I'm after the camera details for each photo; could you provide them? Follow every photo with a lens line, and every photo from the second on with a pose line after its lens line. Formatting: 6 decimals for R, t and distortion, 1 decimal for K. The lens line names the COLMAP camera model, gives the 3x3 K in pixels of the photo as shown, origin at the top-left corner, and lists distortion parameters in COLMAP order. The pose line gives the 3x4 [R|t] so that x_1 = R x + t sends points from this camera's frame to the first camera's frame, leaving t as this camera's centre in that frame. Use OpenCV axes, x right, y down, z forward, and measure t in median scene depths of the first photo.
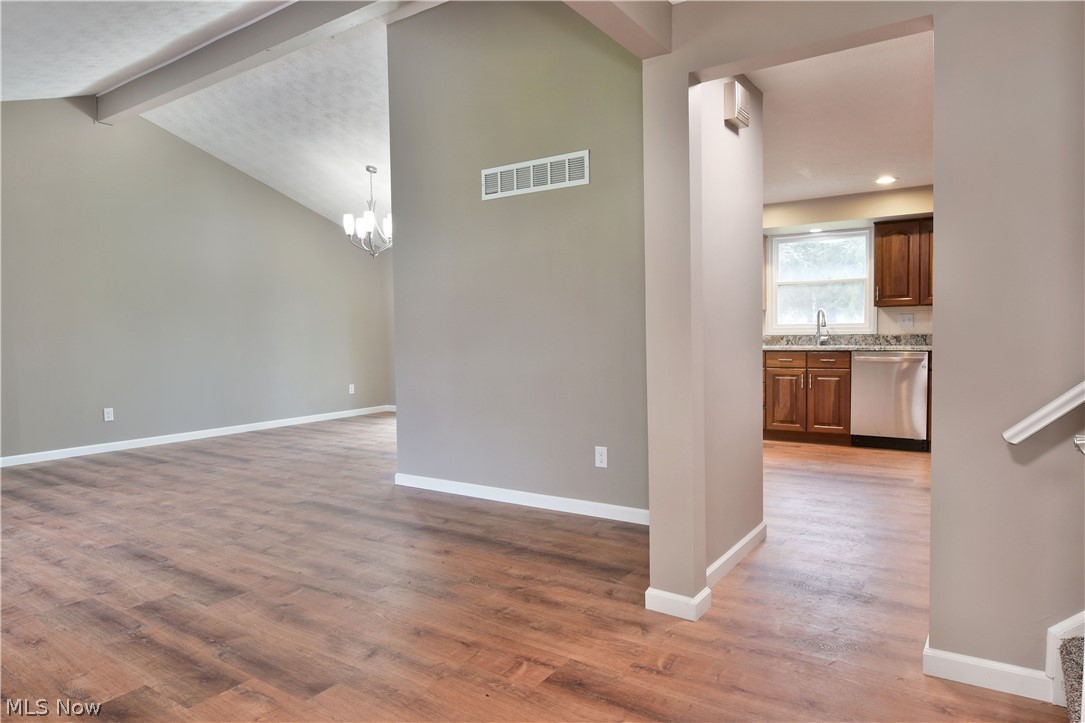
lens RADIAL K [[660.9, 0, 543.0], [0, 660.9, 361.8], [0, 0, 1]] dist [-0.013345, -0.005159]
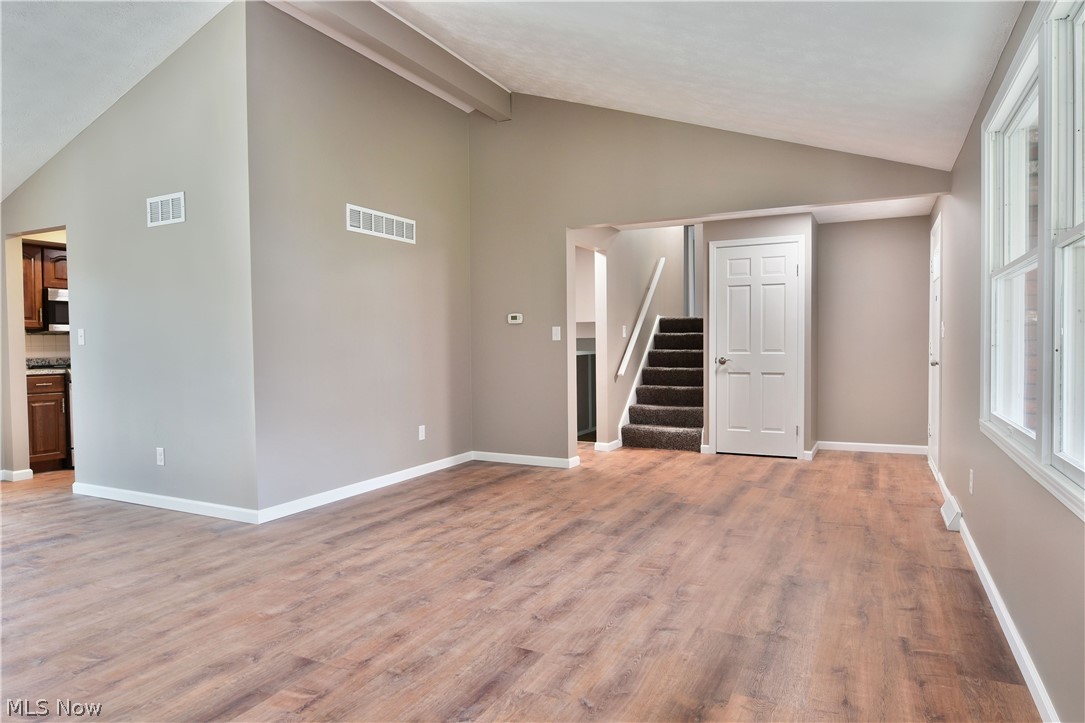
lens RADIAL K [[660.9, 0, 543.4], [0, 660.9, 366.3], [0, 0, 1]] dist [-0.013345, -0.005159]
pose [[-0.127646, -0.018059, 0.991655, -0.877159], [0.057982, 0.997988, 0.025638, -0.015096], [-0.990124, 0.060771, -0.126342, 0.575980]]
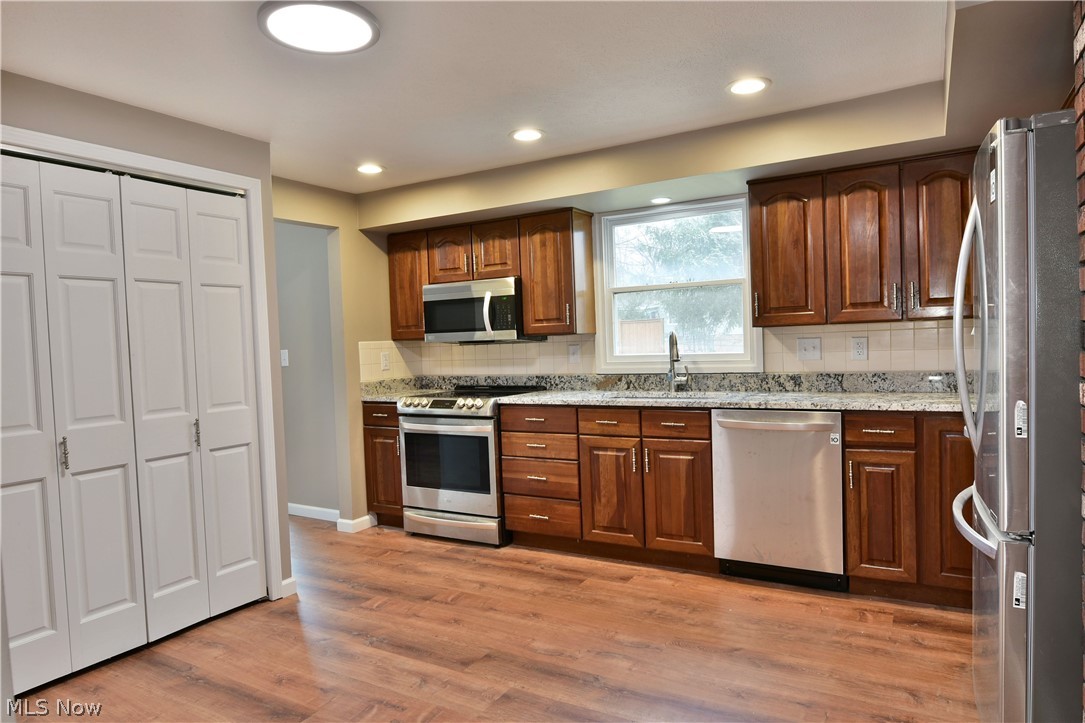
lens RADIAL K [[660.9, 0, 542.7], [0, 660.9, 359.8], [0, 0, 1]] dist [-0.013345, -0.005159]
pose [[0.997761, -0.023863, 0.062474, 0.294349], [0.024841, 0.999580, -0.014919, -0.053615], [-0.062092, 0.016438, 0.997935, 0.453781]]
